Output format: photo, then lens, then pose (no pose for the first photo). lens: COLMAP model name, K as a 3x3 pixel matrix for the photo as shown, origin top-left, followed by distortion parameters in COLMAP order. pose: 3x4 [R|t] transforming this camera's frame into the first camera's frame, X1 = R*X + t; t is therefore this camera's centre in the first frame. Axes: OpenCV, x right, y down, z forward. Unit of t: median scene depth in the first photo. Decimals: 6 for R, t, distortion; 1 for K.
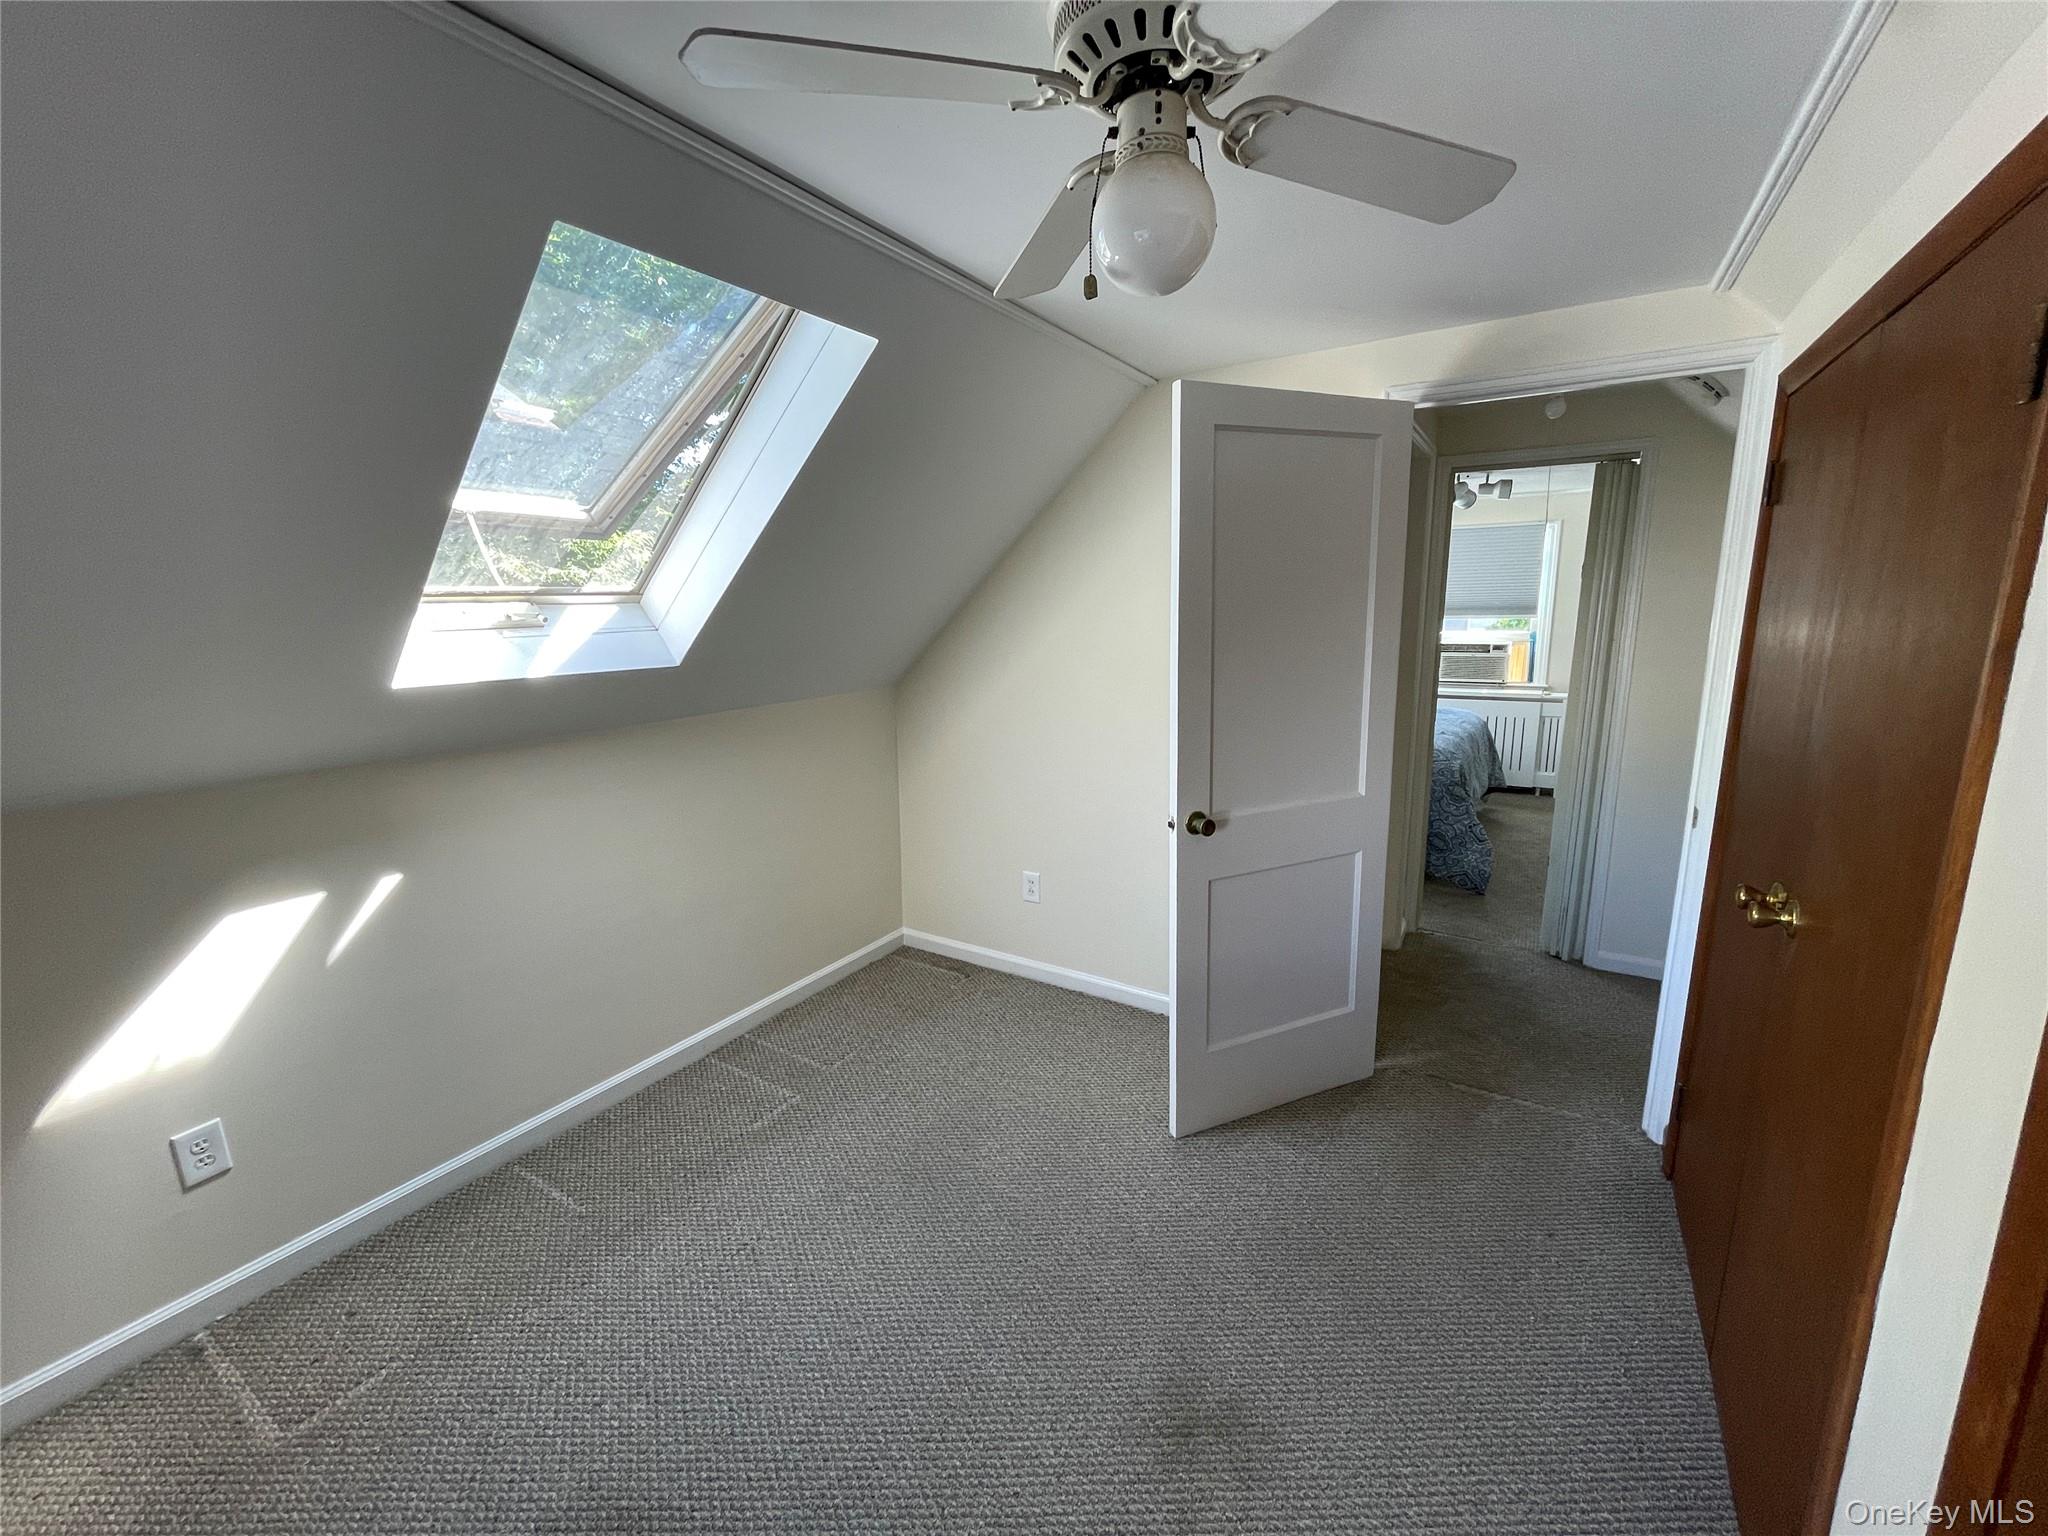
lens RADIAL K [[825.7, 0, 1019.6], [0, 825.7, 761.9], [0, 0, 1]] dist [-0.000833, -0.000683]
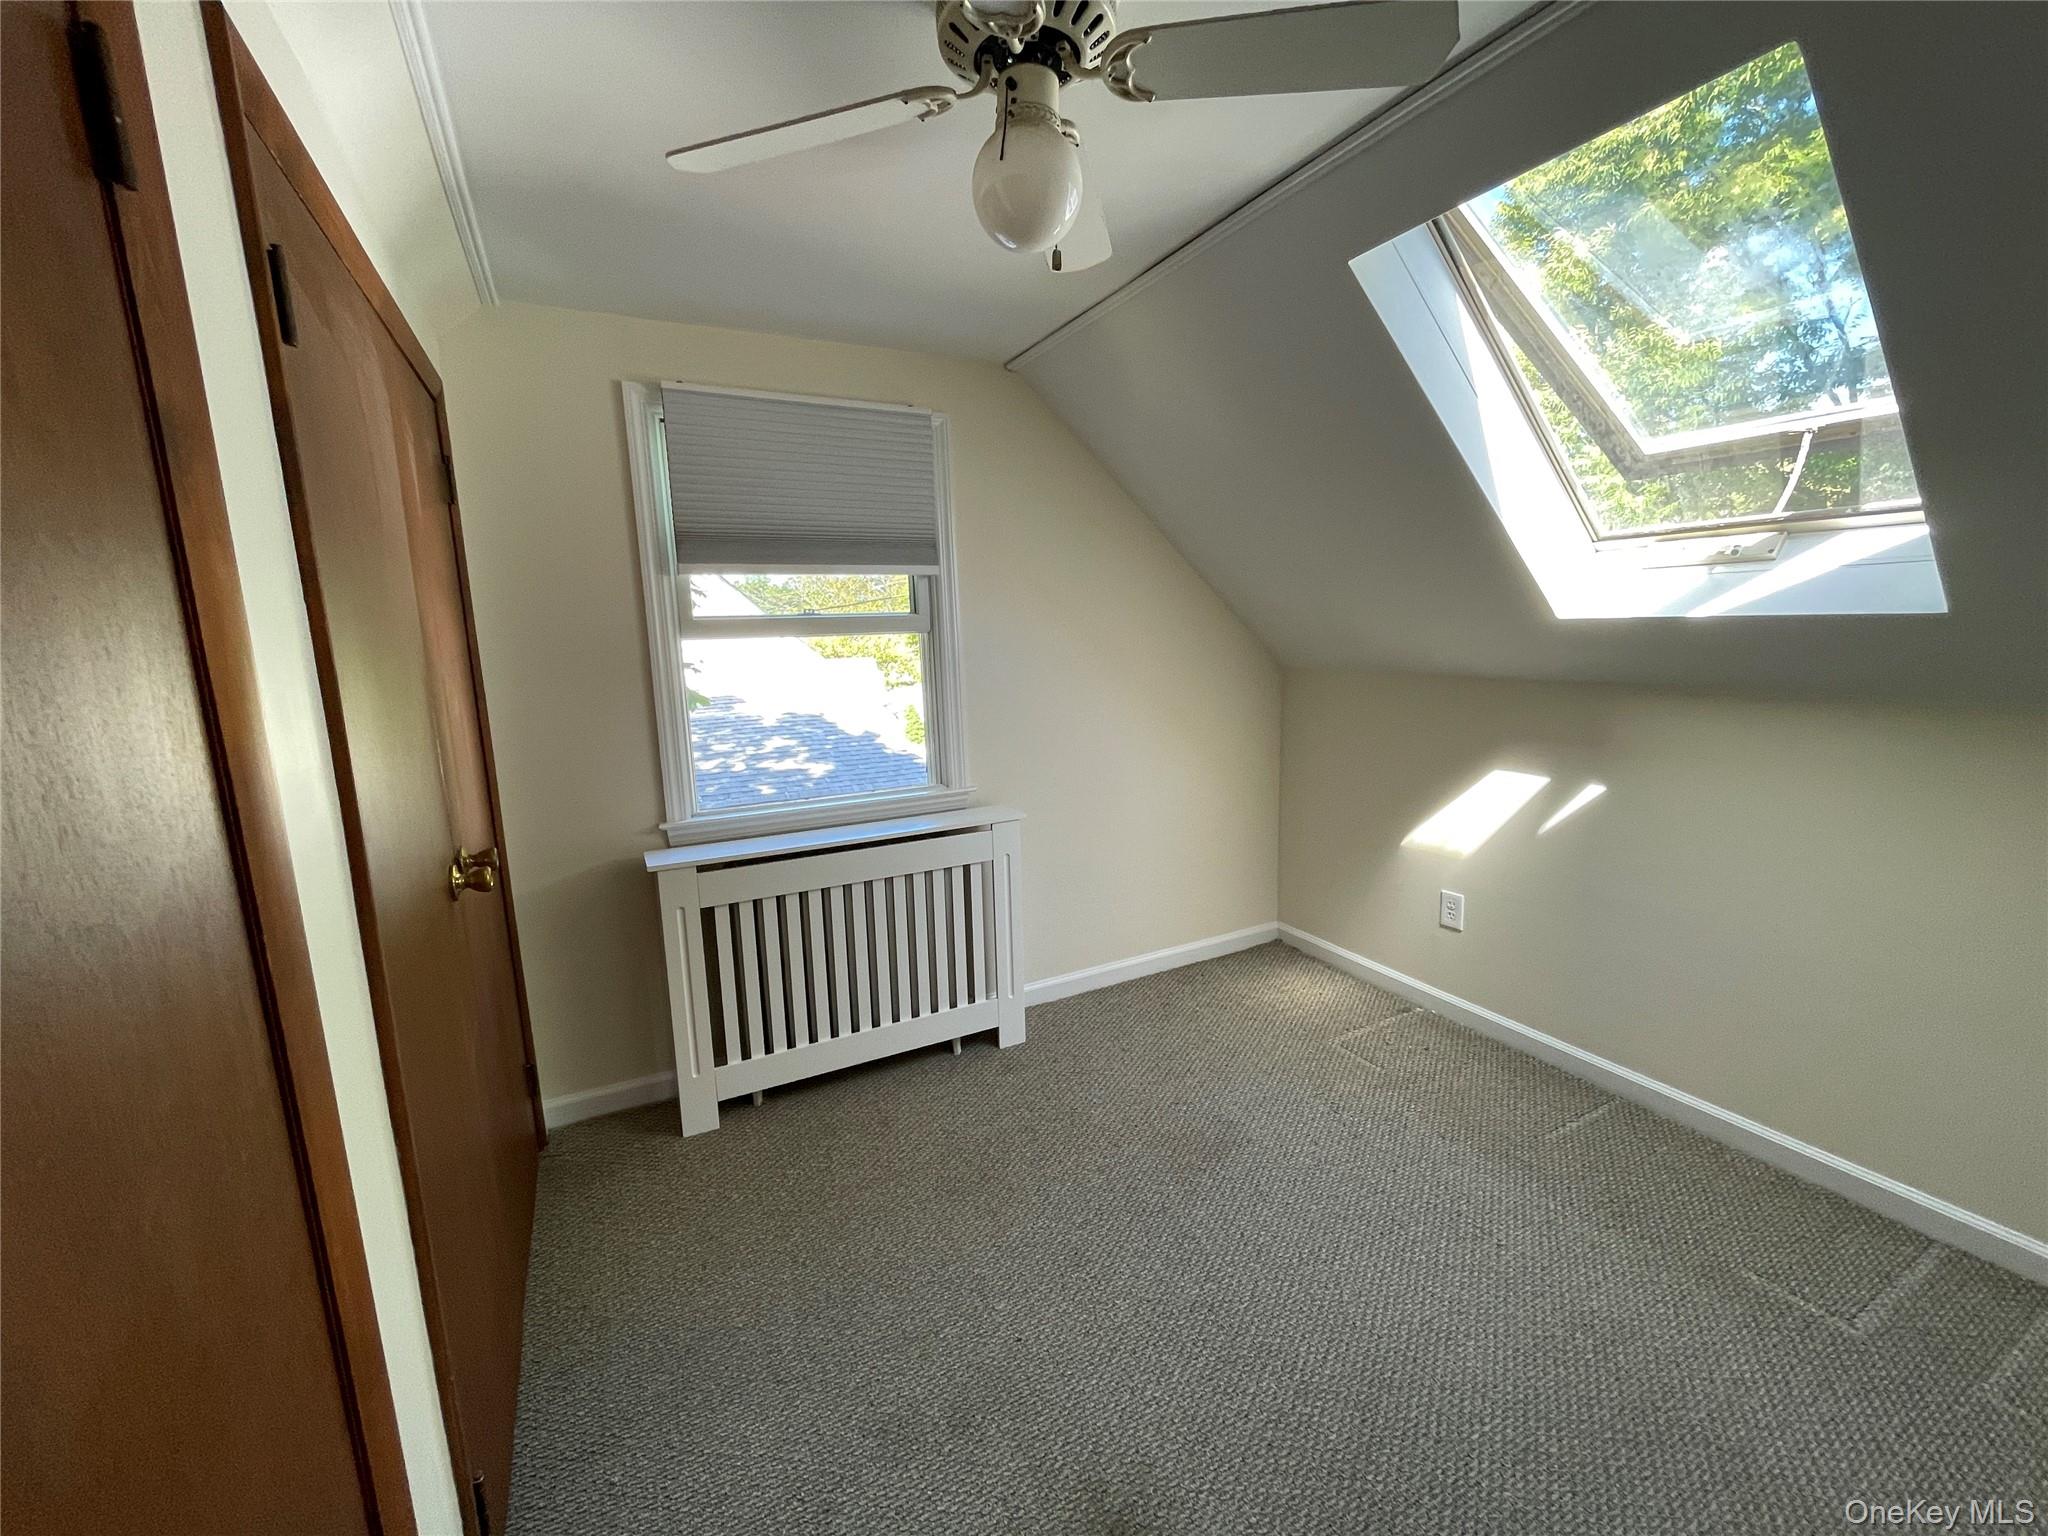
lens RADIAL K [[825.7, 0, 1030.6], [0, 825.7, 764.7], [0, 0, 1]] dist [-0.000833, -0.000683]
pose [[-0.498843, 0.180502, -0.847688, 0.610672], [-0.123568, 0.953268, 0.275700, -0.110195], [0.857838, 0.242278, -0.453227, 0.841460]]
